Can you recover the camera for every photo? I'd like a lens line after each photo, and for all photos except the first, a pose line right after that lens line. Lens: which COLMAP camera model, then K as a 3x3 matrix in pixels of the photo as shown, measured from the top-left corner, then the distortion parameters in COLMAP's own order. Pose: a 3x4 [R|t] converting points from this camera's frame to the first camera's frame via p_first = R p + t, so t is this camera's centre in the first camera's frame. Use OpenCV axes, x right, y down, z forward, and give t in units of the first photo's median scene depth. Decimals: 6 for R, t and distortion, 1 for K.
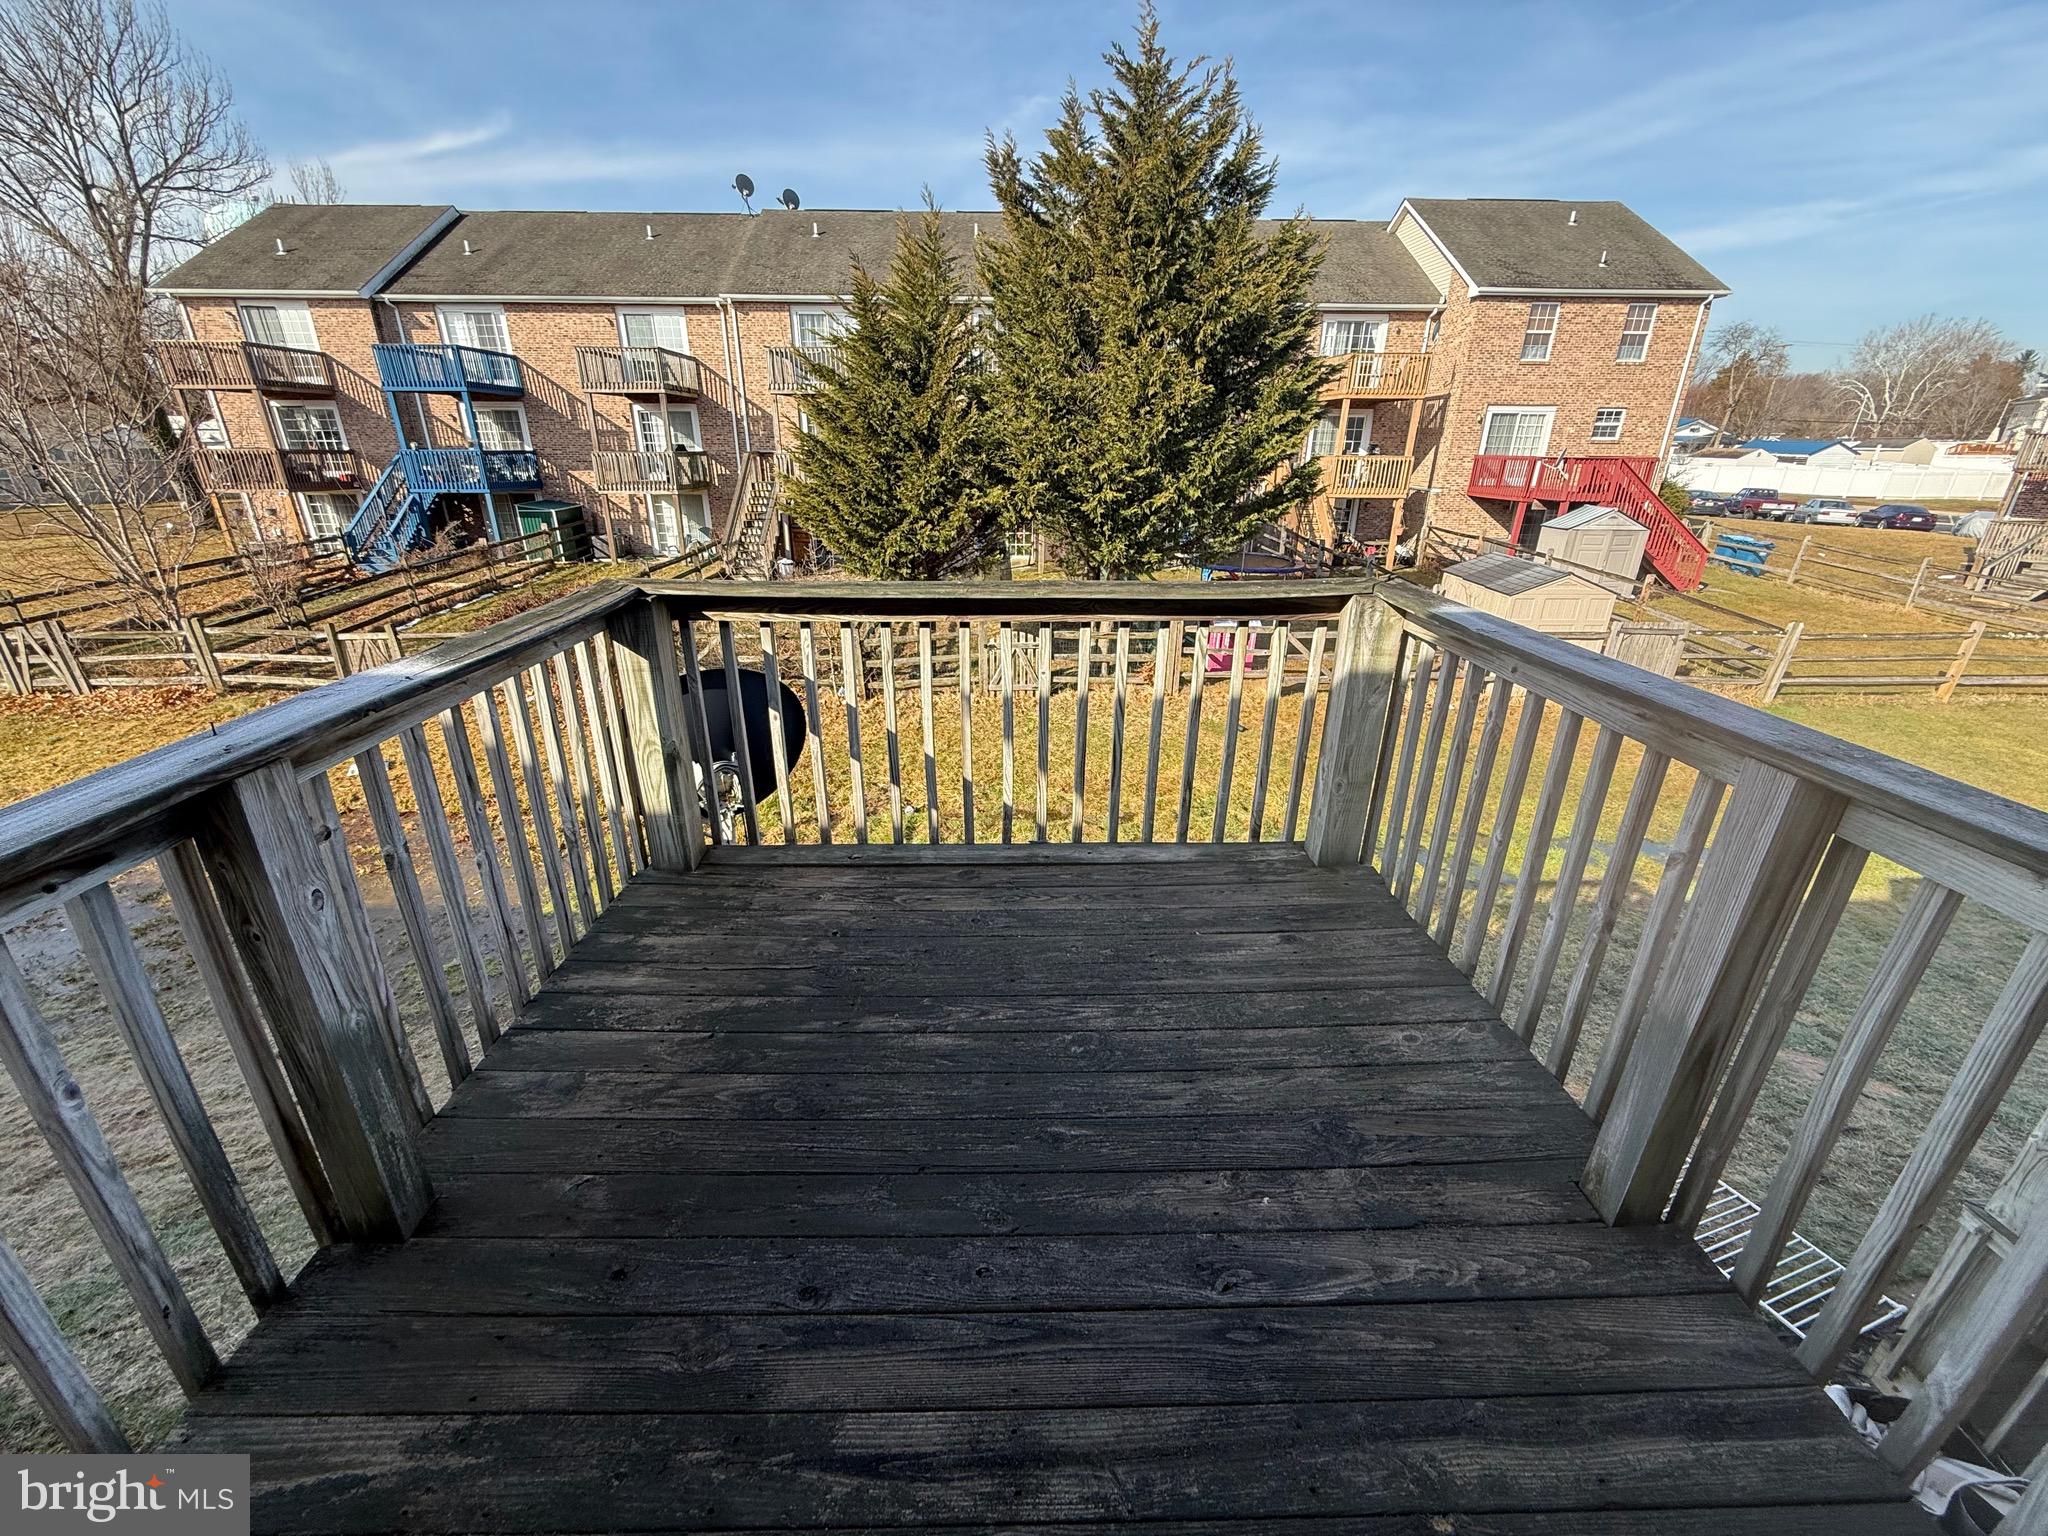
lens RADIAL K [[814.4, 0, 1017.9], [0, 814.4, 769.3], [0, 0, 1]] dist [0.000237, -0.000196]
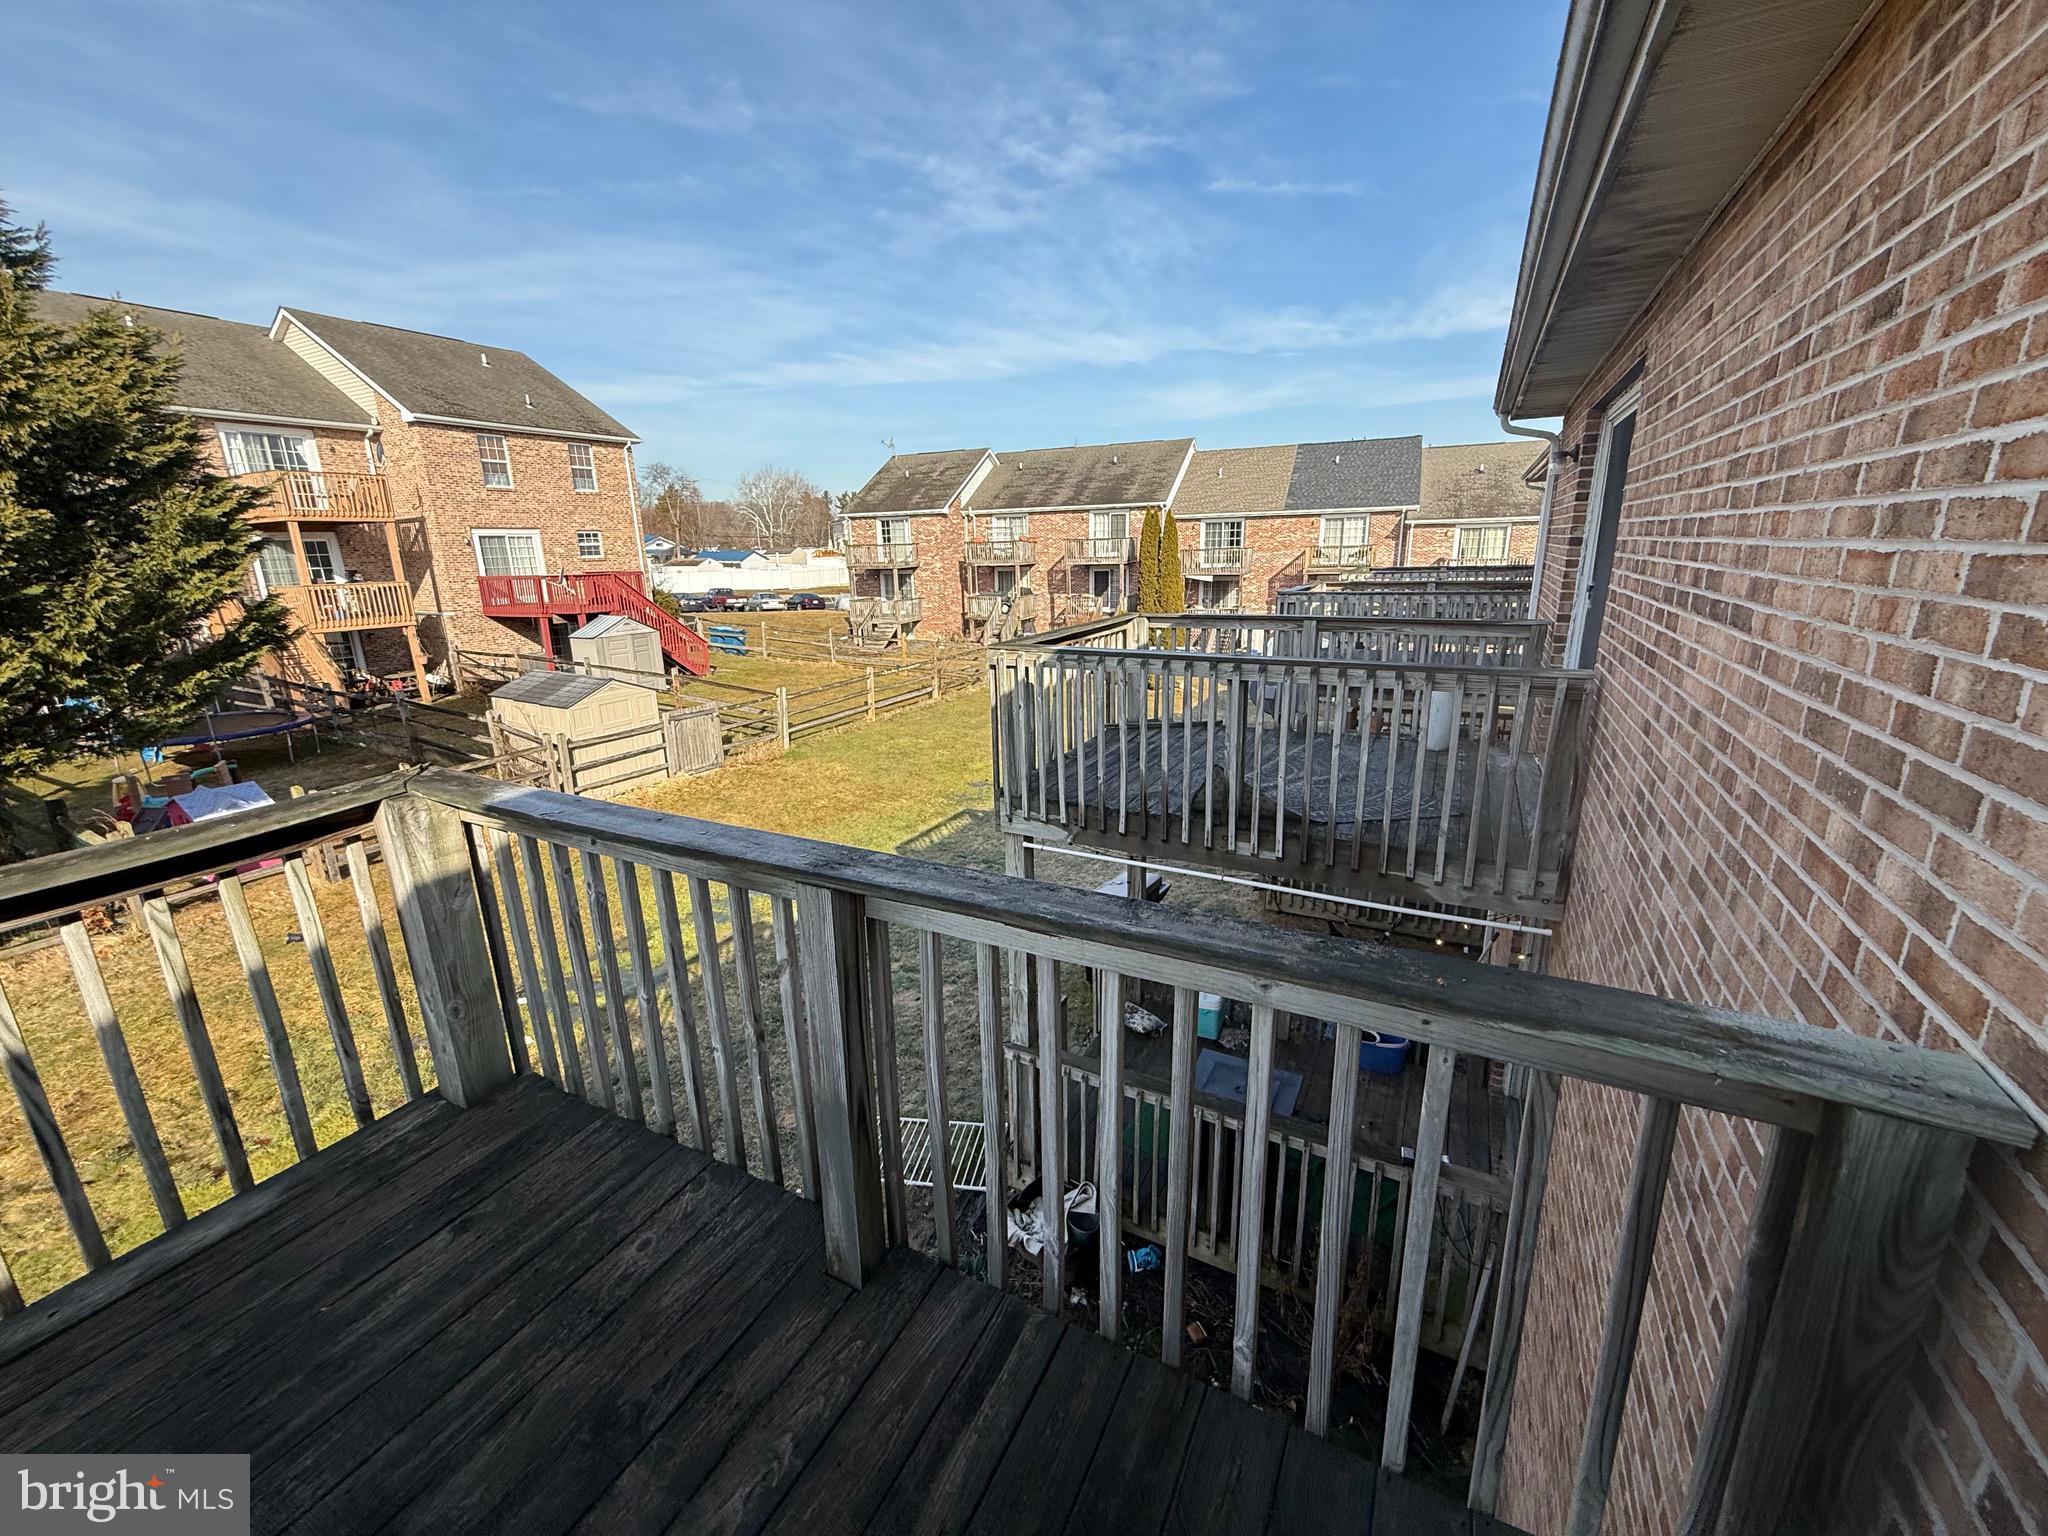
lens RADIAL K [[814.4, 0, 1018.6], [0, 814.4, 768.0], [0, 0, 1]] dist [0.000237, -0.000196]
pose [[0.491715, -0.247148, 0.834946, 0.008311], [0.351929, 0.933476, 0.069056, -0.014213], [-0.796469, 0.259886, 0.545982, 0.002290]]
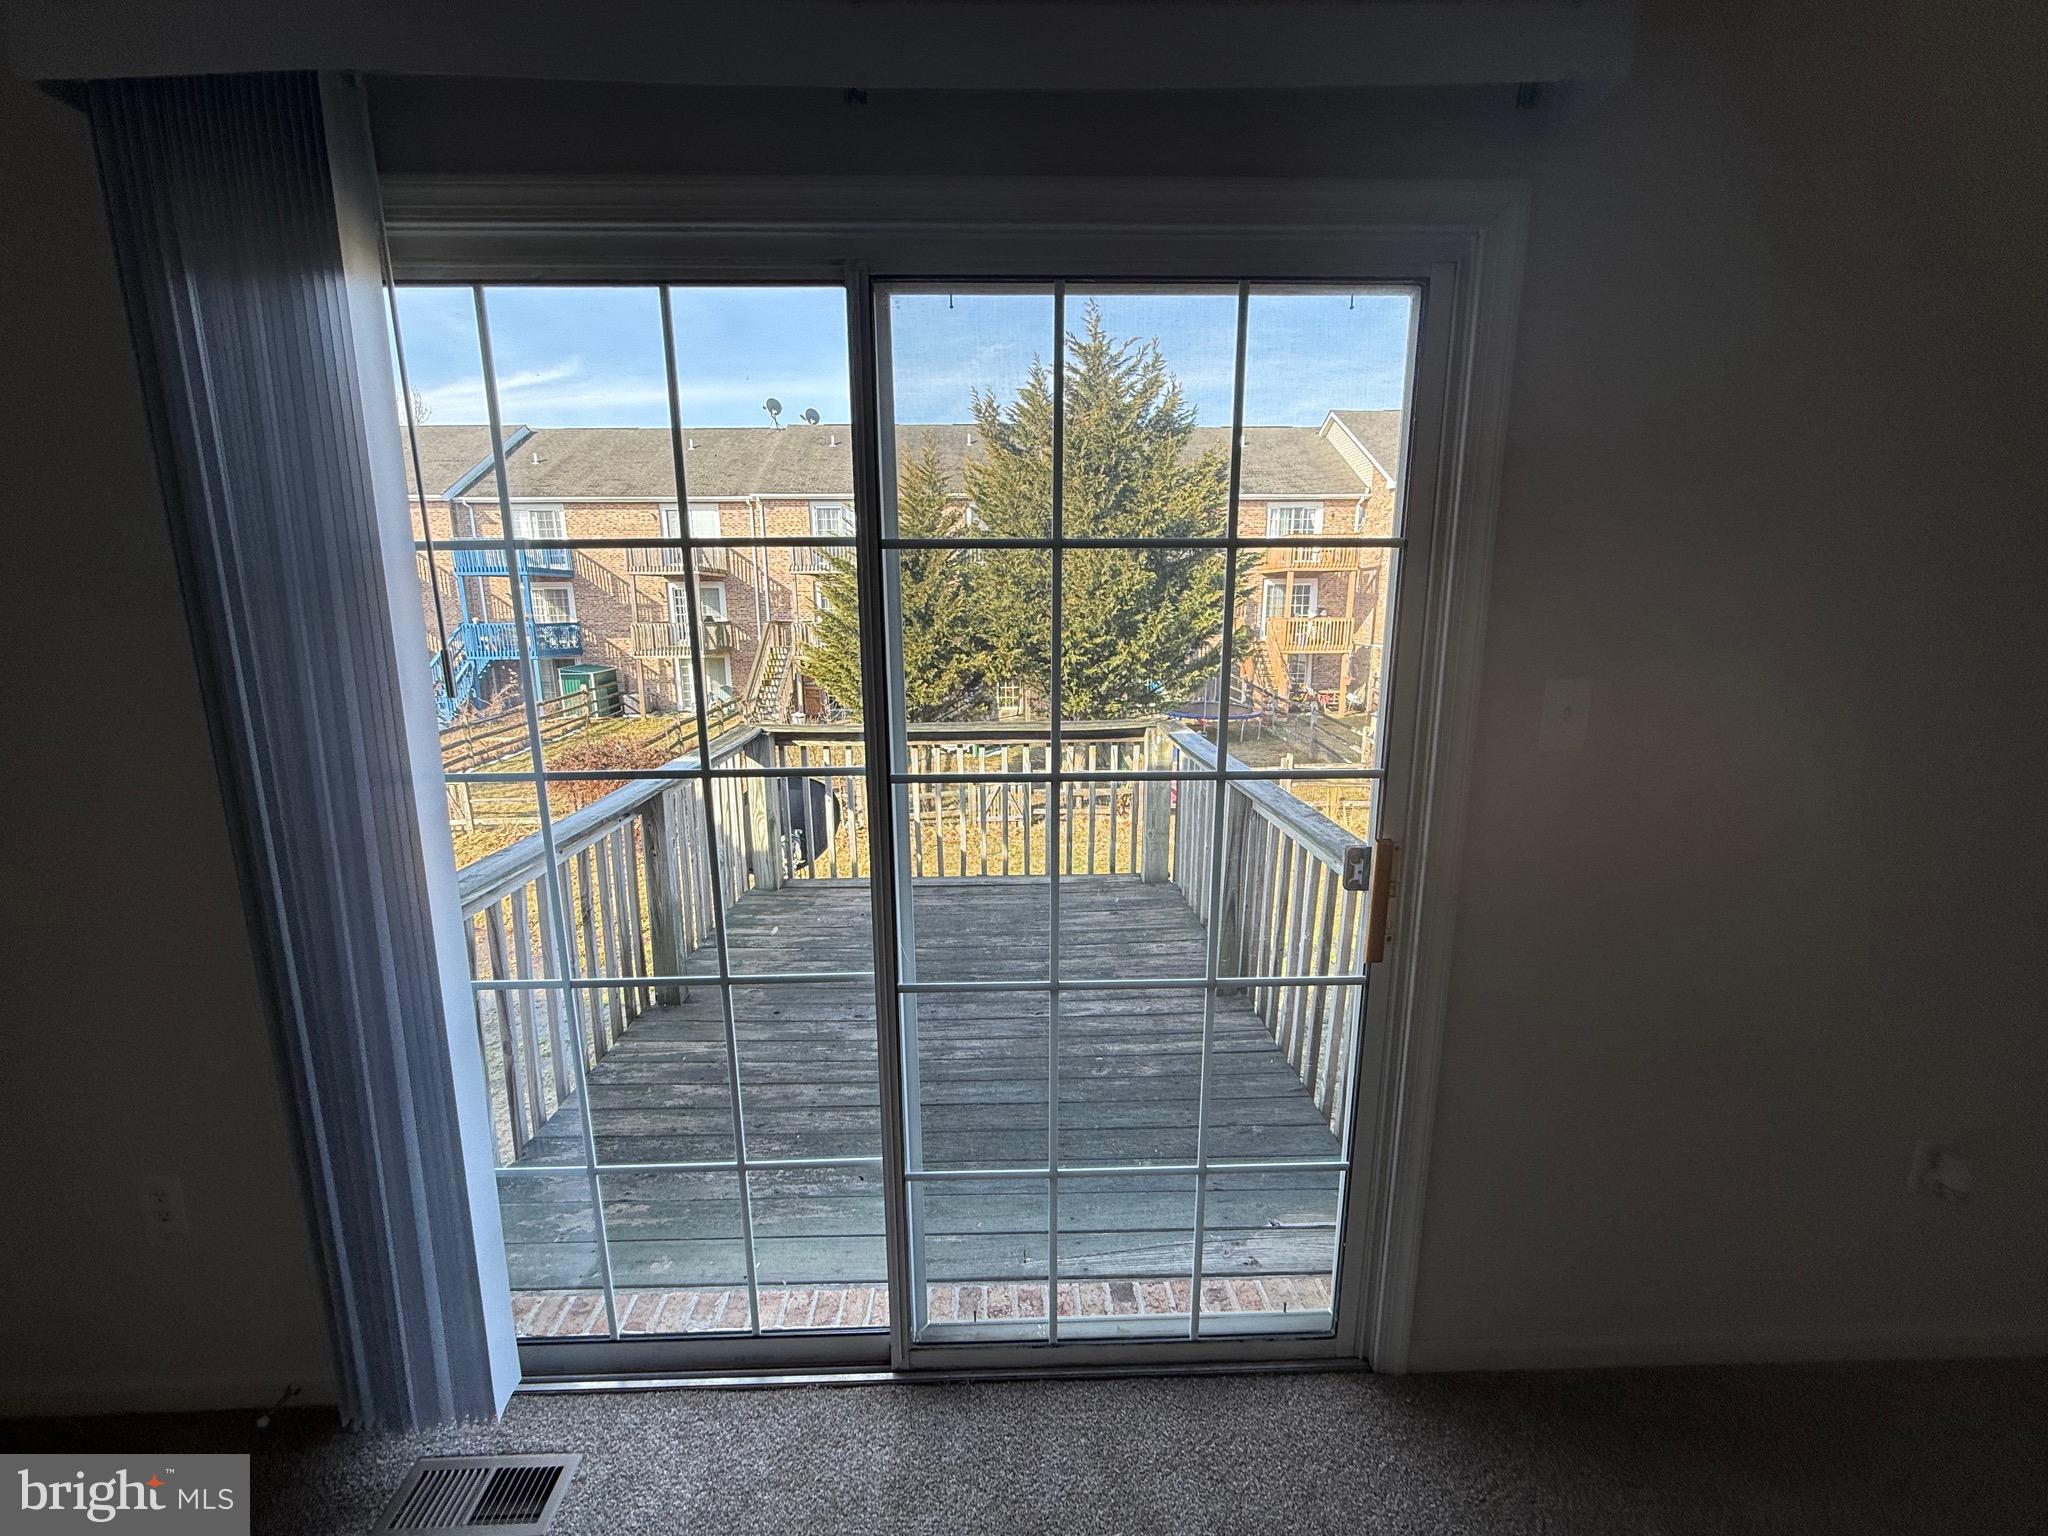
lens RADIAL K [[814.4, 0, 1016.1], [0, 814.4, 770.3], [0, 0, 1]] dist [0.000237, -0.000196]
pose [[0.999912, -0.013265, -0.000294, 0.022763], [0.013002, 0.983997, -0.177711, 0.040729], [0.002647, 0.177692, 0.984083, -0.157647]]
